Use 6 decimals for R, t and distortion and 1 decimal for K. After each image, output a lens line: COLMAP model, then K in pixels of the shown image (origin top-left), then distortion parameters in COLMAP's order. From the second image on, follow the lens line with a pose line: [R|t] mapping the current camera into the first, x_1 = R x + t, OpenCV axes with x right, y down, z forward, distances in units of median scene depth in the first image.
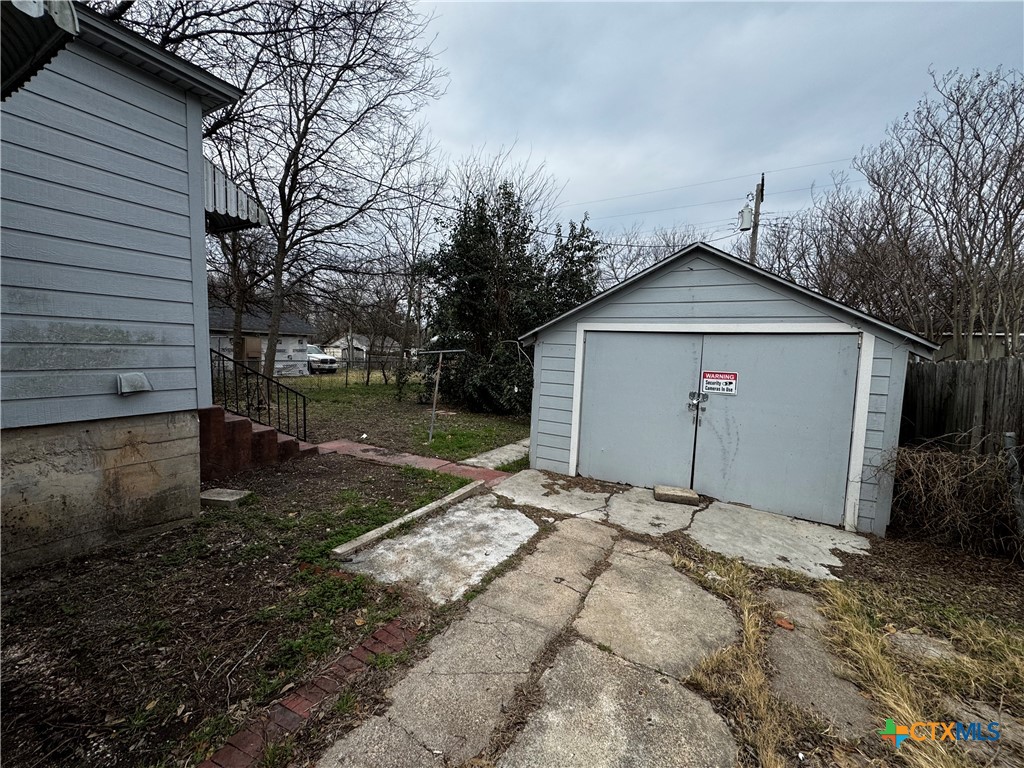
lens RADIAL K [[407.8, 0, 510.1], [0, 407.8, 379.1], [0, 0, 1]] dist [-0.002397, -0.000753]
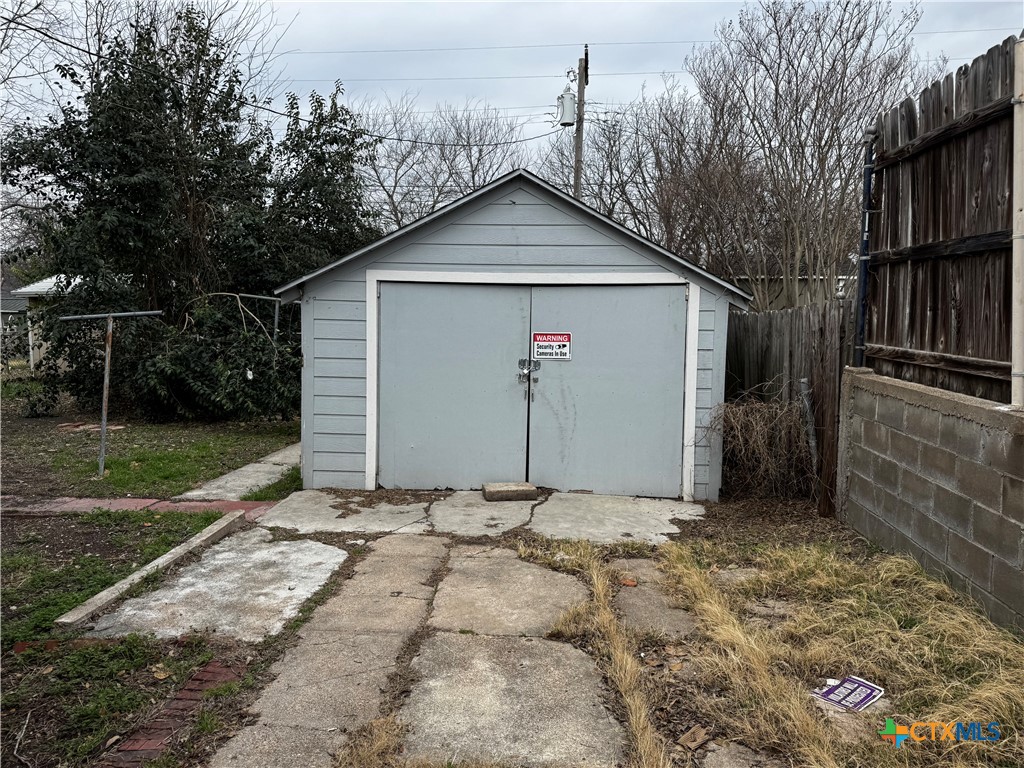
lens RADIAL K [[717.7, 0, 503.4], [0, 717.7, 379.0], [0, 0, 1]] dist [0.052103, -0.033972]
pose [[0.910094, -0.063542, 0.409501, -0.134243], [0.050292, 0.997806, 0.043059, 0.007156], [-0.411339, -0.018593, 0.911293, -0.214447]]
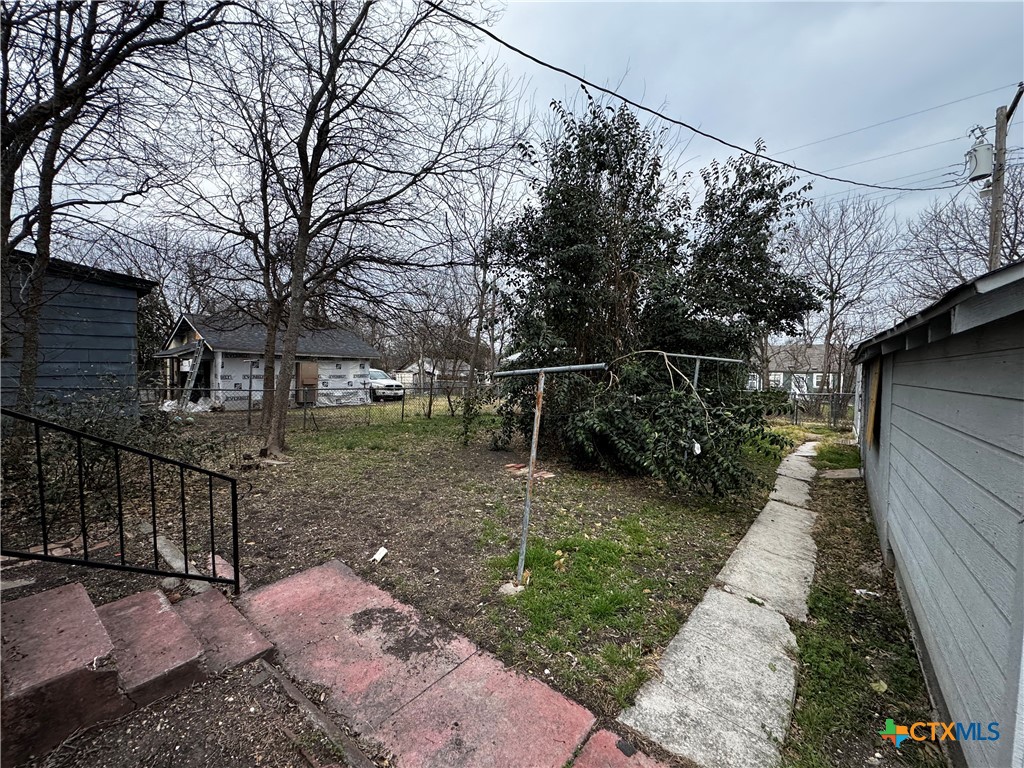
lens RADIAL K [[407.8, 0, 517.6], [0, 407.8, 363.1], [0, 0, 1]] dist [-0.002397, -0.000753]
pose [[0.987417, -0.024841, -0.156173, -0.187654], [0.010117, 0.995485, -0.094381, -0.049378], [0.157812, 0.091614, 0.983210, 0.826646]]
